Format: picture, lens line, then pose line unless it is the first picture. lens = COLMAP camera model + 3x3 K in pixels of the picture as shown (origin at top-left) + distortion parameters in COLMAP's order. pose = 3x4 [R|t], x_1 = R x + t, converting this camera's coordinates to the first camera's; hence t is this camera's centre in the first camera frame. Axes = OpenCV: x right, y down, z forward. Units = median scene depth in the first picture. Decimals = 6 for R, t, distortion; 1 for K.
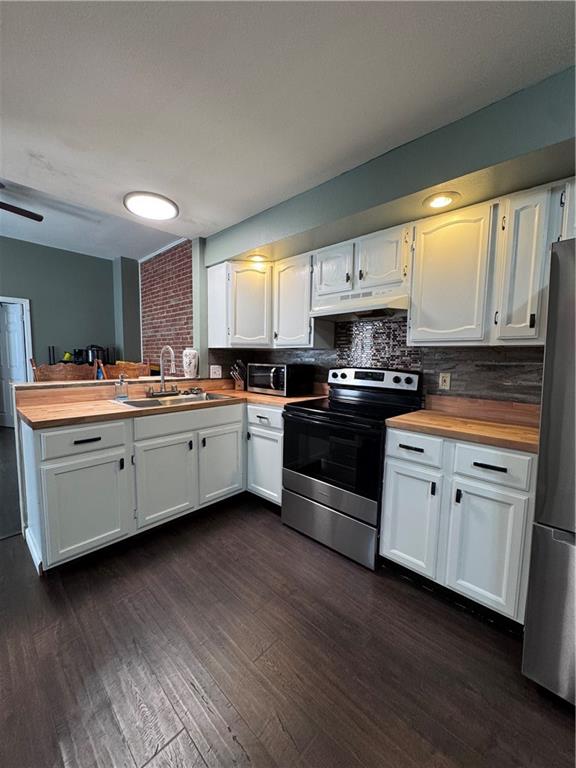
lens RADIAL K [[306.1, 0, 288.0], [0, 306.1, 384.0], [0, 0, 1]] dist [-0.000565, 0.000400]
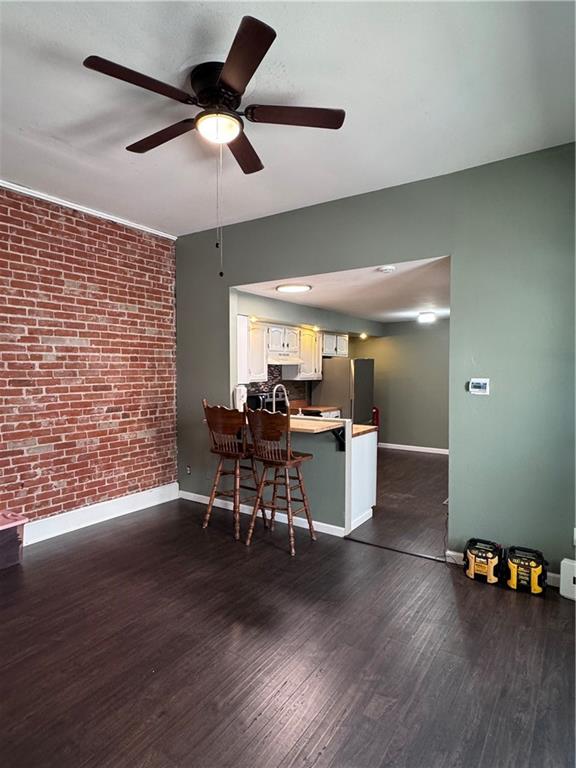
lens RADIAL K [[443.7, 0, 289.7], [0, 443.7, 382.0], [0, 0, 1]] dist [-0.002645, -0.000170]
pose [[-0.166688, -0.044872, 0.984988, -2.405467], [0.080990, 0.994965, 0.059032, -0.261053], [-0.982678, 0.089614, -0.162214, 1.346310]]
